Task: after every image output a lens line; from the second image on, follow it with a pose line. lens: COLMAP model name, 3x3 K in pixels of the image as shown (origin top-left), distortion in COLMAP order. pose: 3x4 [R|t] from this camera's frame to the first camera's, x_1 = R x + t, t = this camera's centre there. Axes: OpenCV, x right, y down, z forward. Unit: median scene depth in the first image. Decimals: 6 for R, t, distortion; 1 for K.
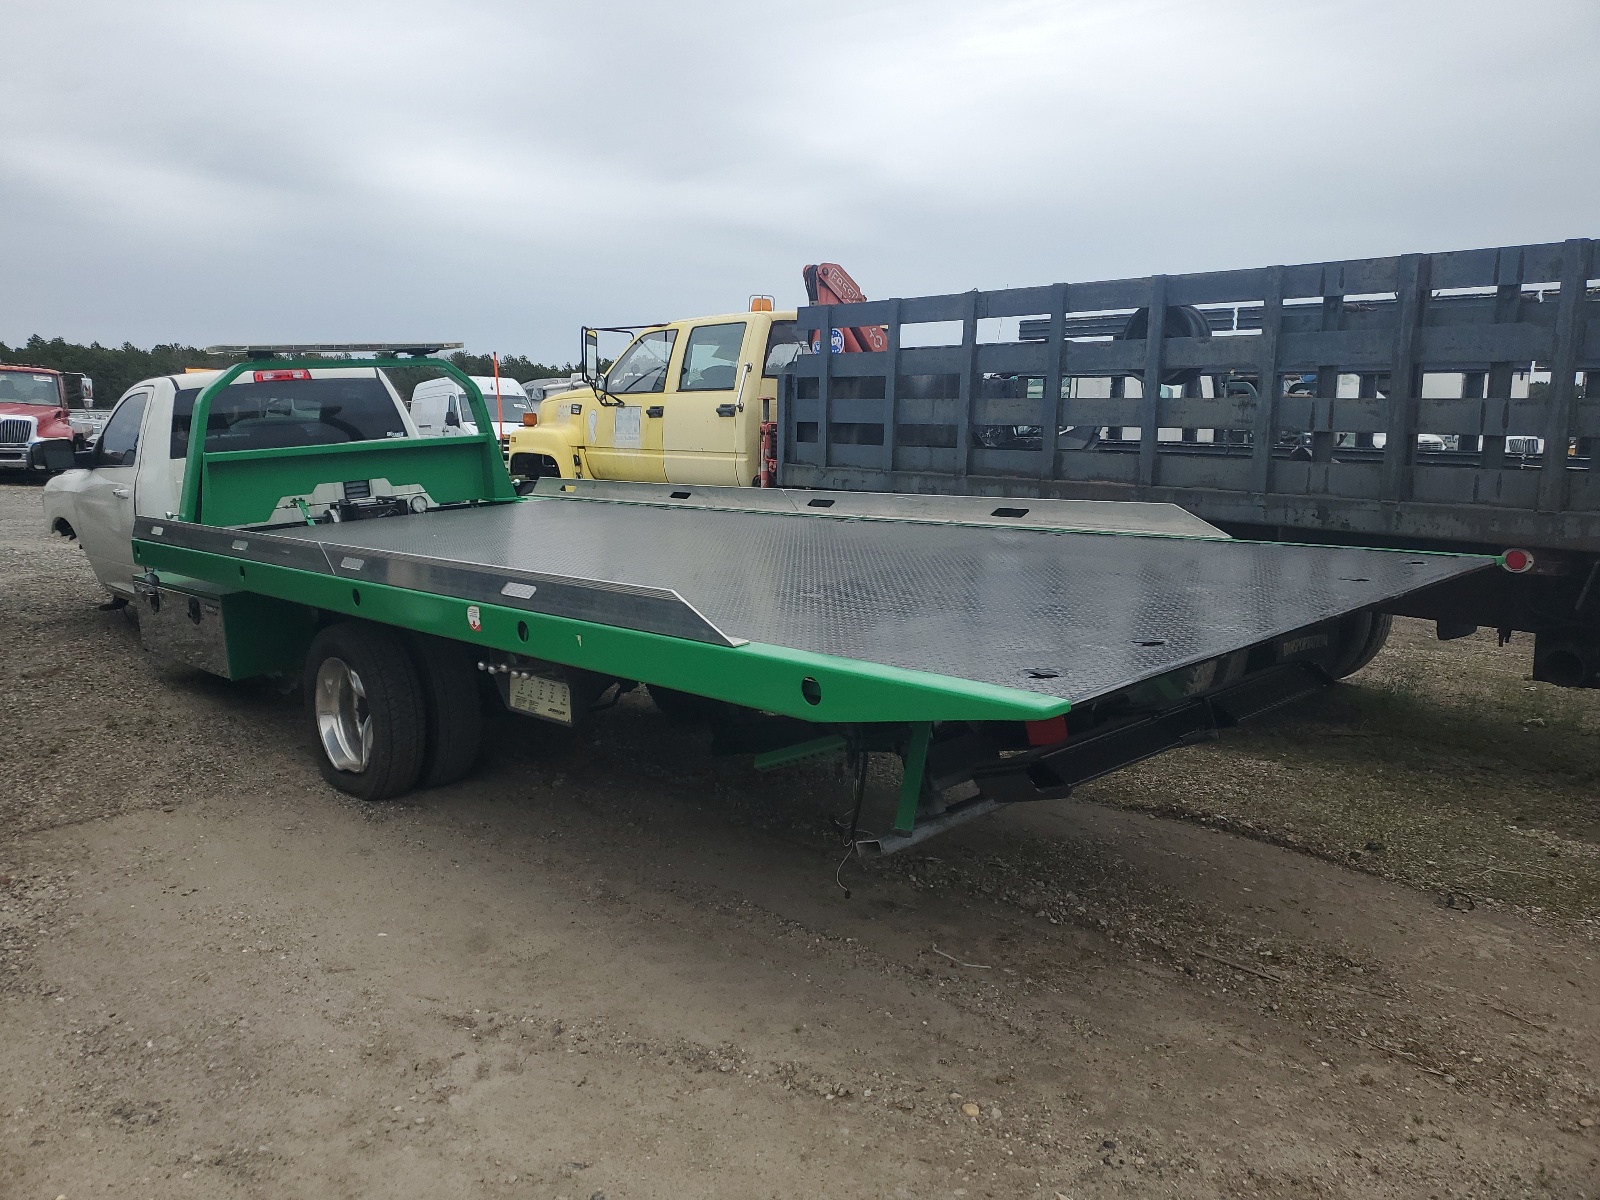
lens RADIAL K [[1246.1, 0, 790.8], [0, 1246.1, 613.1], [0, 0, 1]] dist [0.054569, -0.048191]
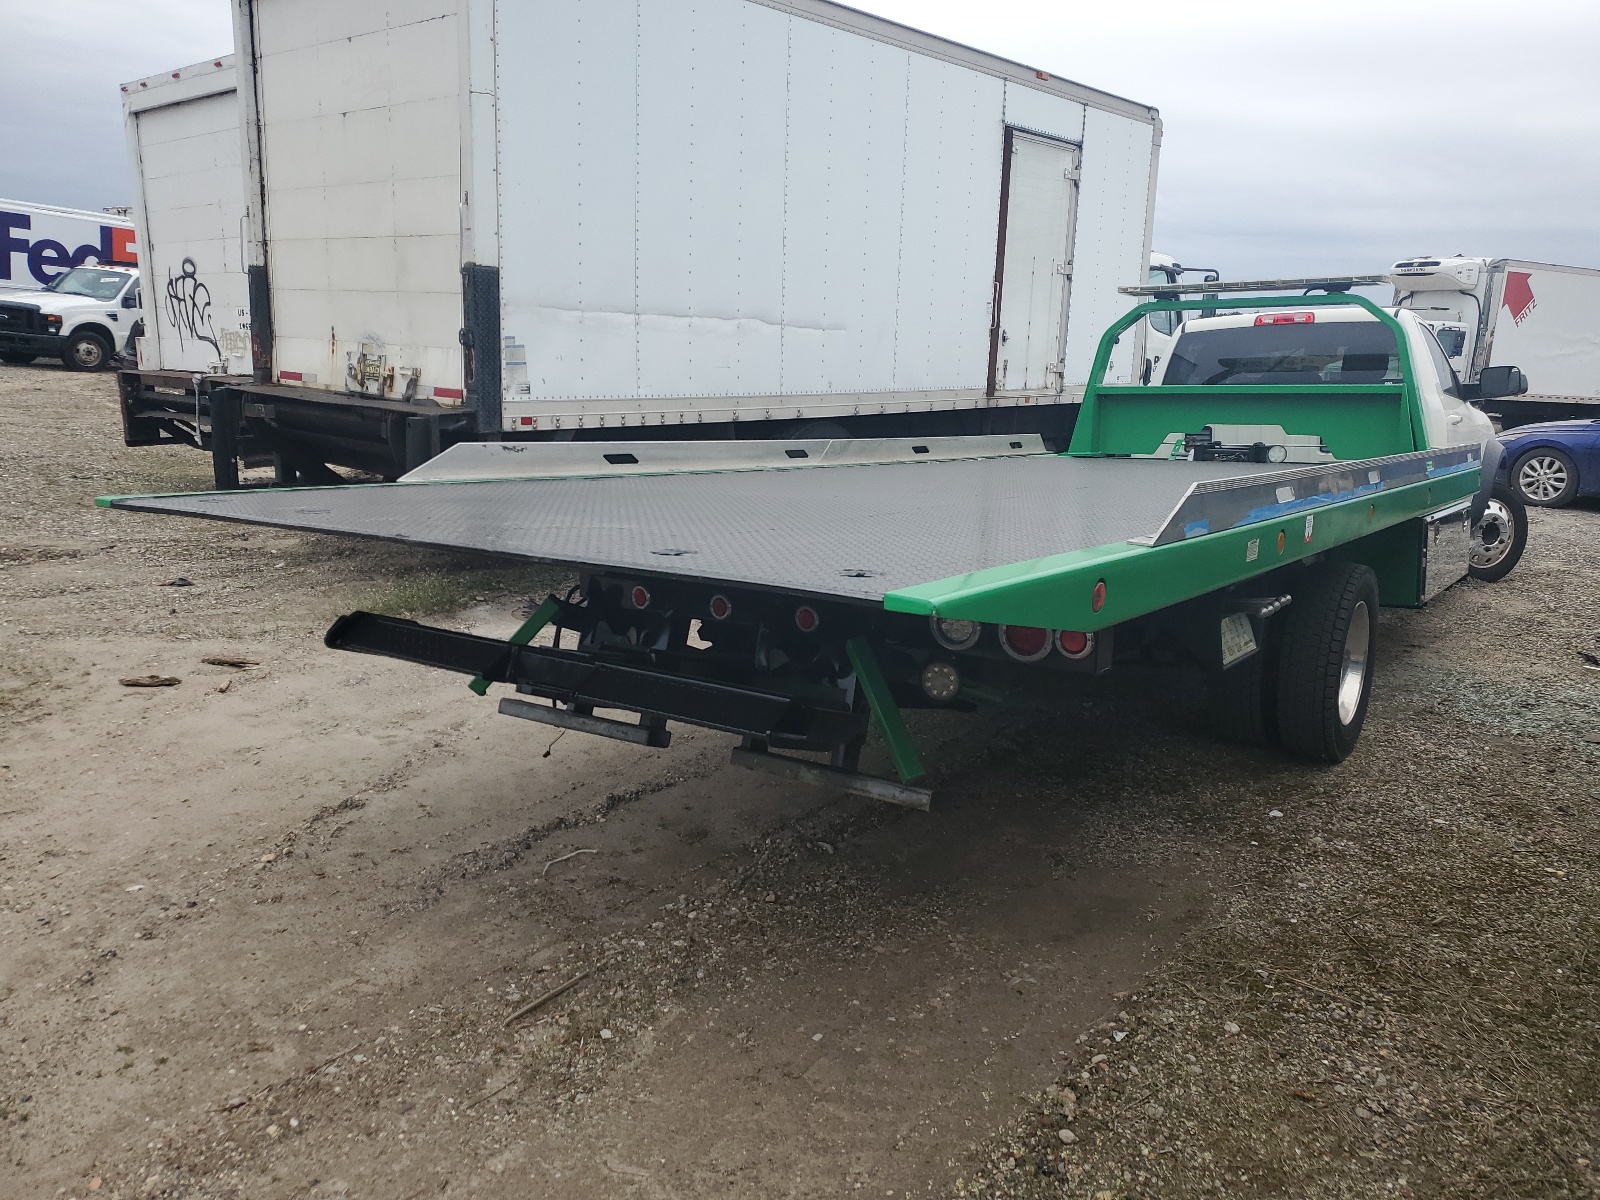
lens RADIAL K [[1246.1, 0, 797.5], [0, 1246.1, 610.7], [0, 0, 1]] dist [0.054569, -0.048191]
pose [[0.186356, 0.201067, -0.961688, 1.023155], [-0.193893, 0.967111, 0.164628, -0.108716], [0.963160, 0.155785, 0.219212, 0.879012]]
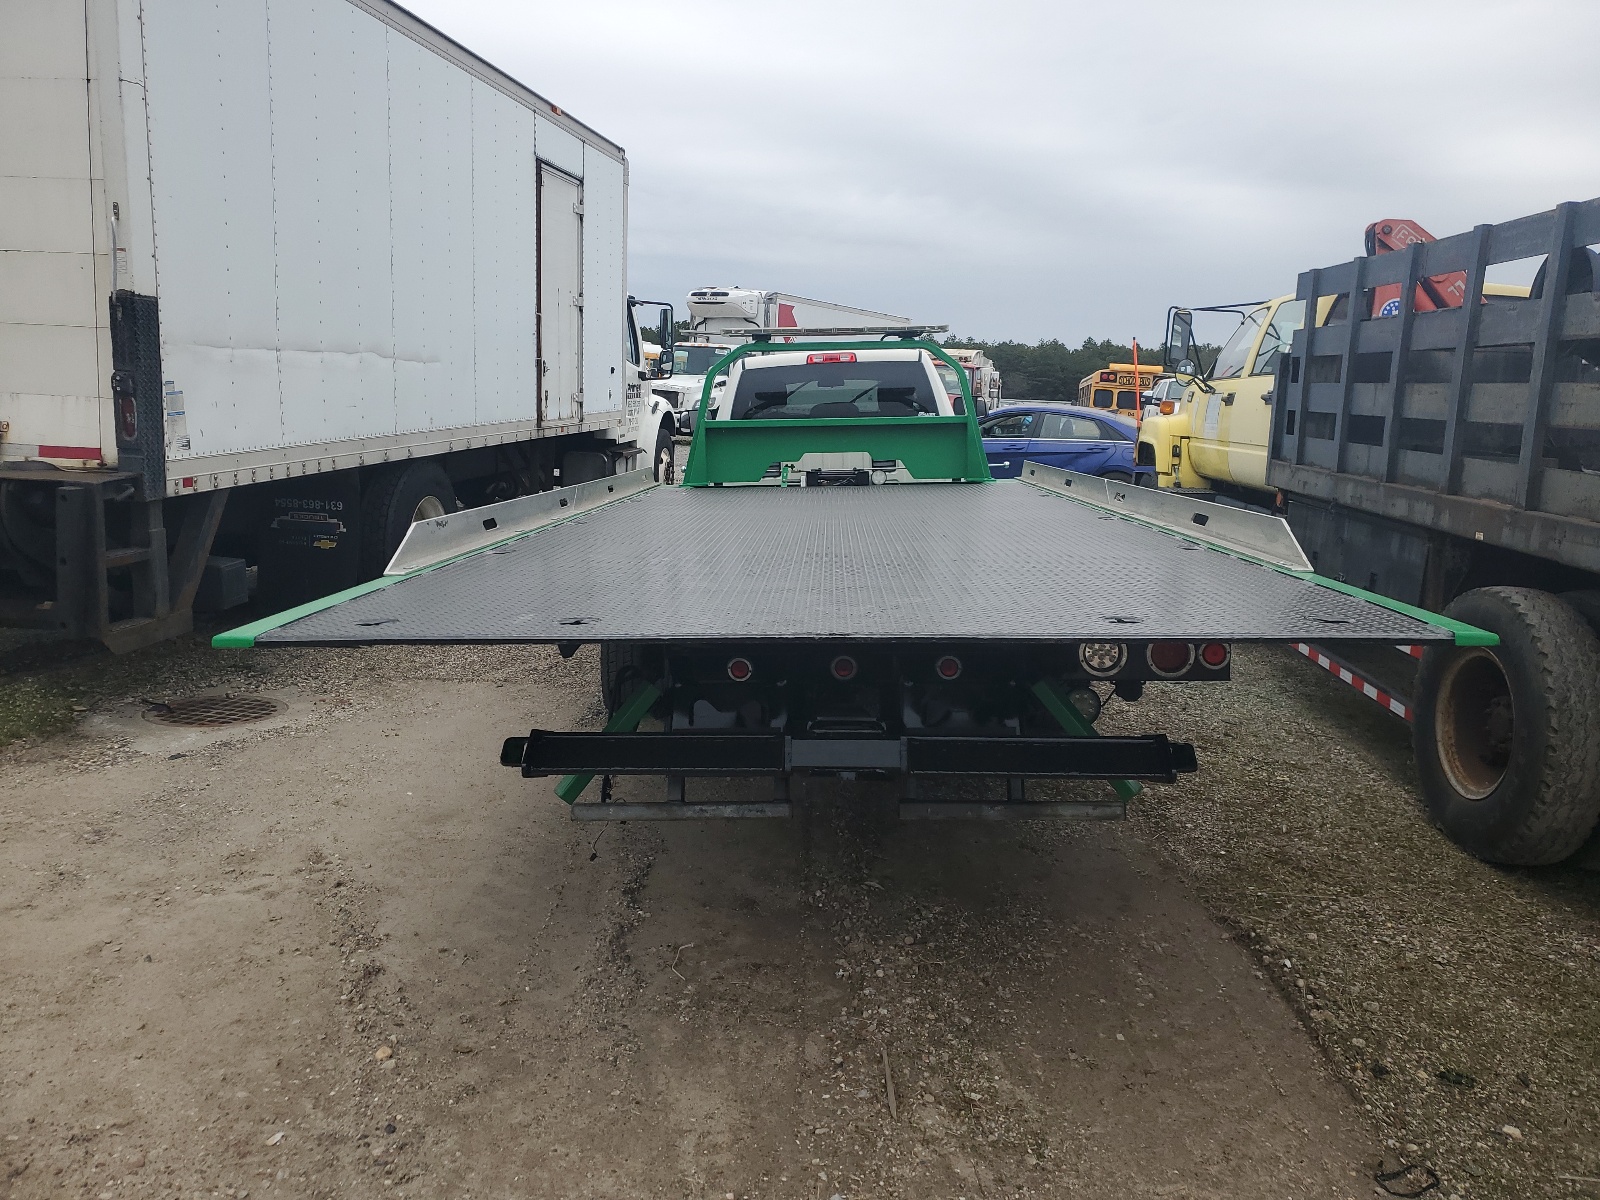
lens RADIAL K [[1246.1, 0, 810.4], [0, 1246.1, 614.6], [0, 0, 1]] dist [0.054569, -0.048191]
pose [[0.713663, 0.142533, -0.685835, 0.761212], [-0.141248, 0.988250, 0.058403, -0.045149], [0.686101, 0.055192, 0.725410, 0.355121]]
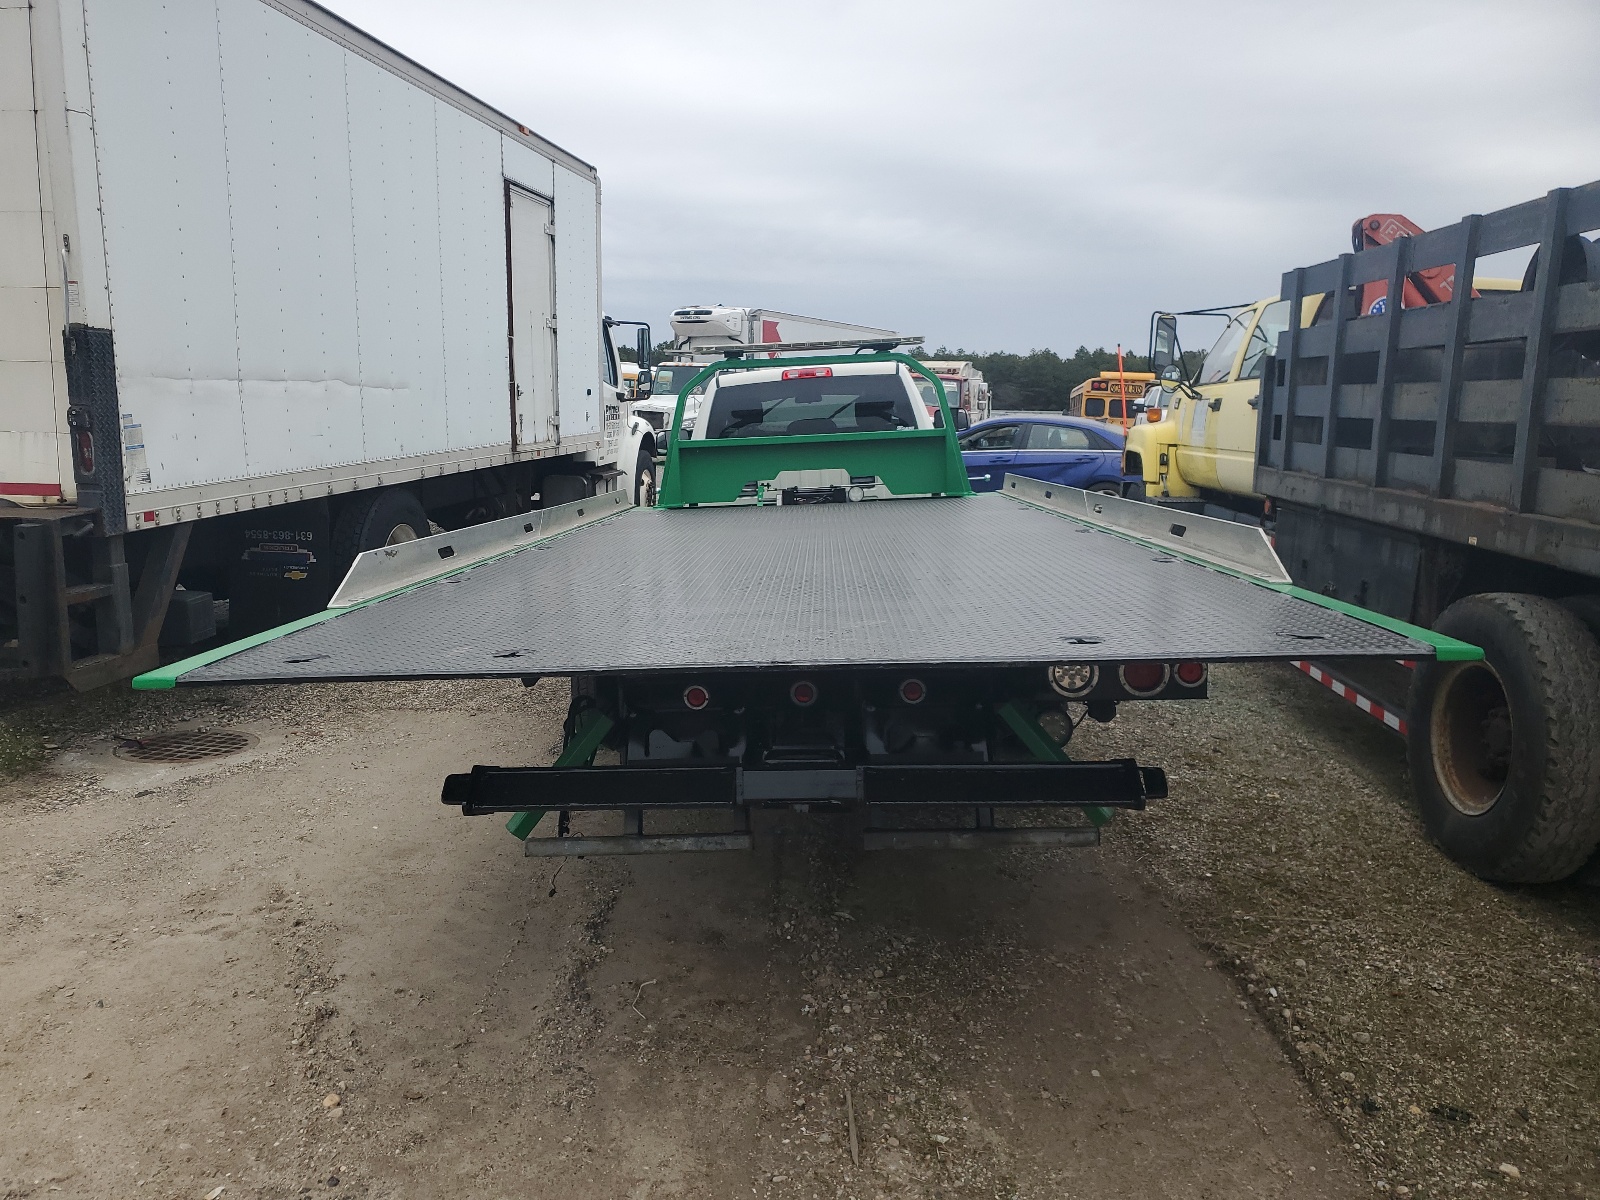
lens RADIAL K [[1246.1, 0, 772.3], [0, 1246.1, 644.7], [0, 0, 1]] dist [0.054569, -0.048191]
pose [[0.697719, 0.134577, -0.703617, 0.758787], [-0.118698, 0.990337, 0.071713, -0.051497], [0.706469, 0.033483, 0.706951, 0.394739]]
